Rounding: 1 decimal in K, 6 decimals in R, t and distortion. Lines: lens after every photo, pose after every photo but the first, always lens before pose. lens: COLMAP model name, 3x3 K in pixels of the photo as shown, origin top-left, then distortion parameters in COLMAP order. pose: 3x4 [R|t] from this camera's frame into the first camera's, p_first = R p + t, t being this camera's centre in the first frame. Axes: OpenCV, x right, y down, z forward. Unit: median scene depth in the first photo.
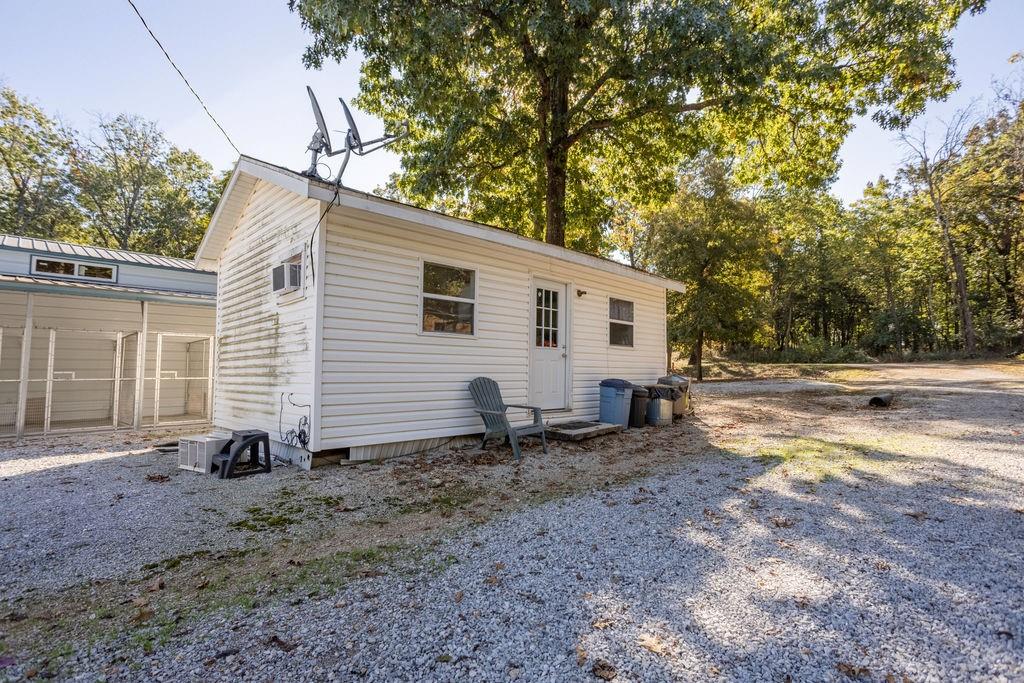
lens RADIAL K [[495.9, 0, 512.0], [0, 495.9, 341.5], [0, 0, 1]] dist [-0.000206, -0.000132]
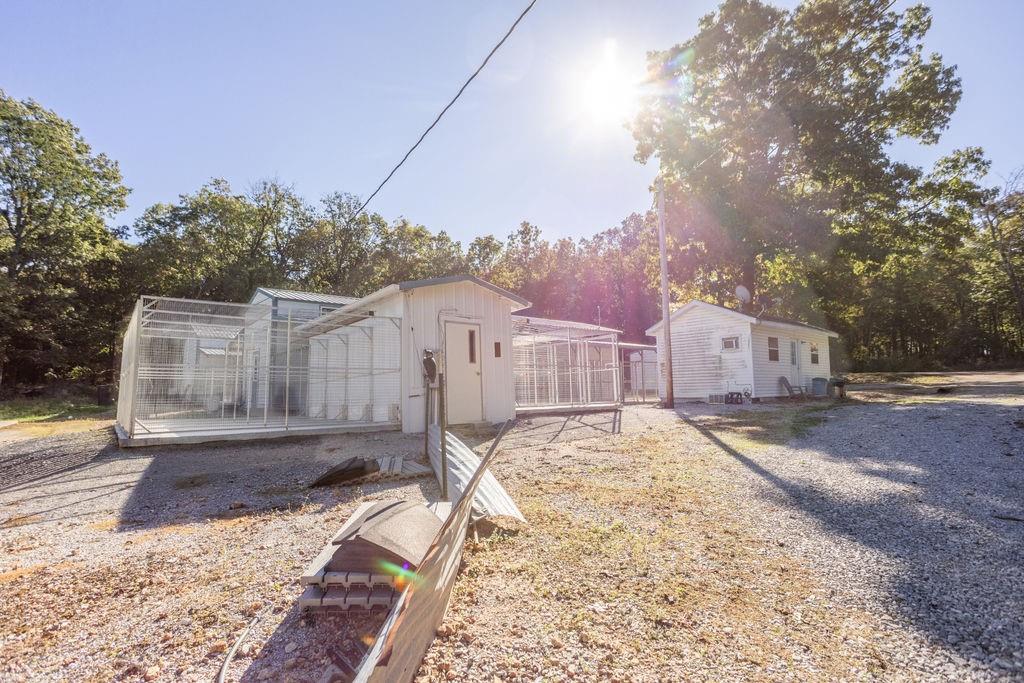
lens RADIAL K [[494.9, 0, 512.0], [0, 494.9, 341.5], [0, 0, 1]] dist [0.016057, 0.000221]
pose [[0.995379, -0.015656, -0.094744, -0.305851], [0.013323, 0.999593, -0.025209, -0.018141], [0.095100, 0.023830, 0.995182, -0.455377]]
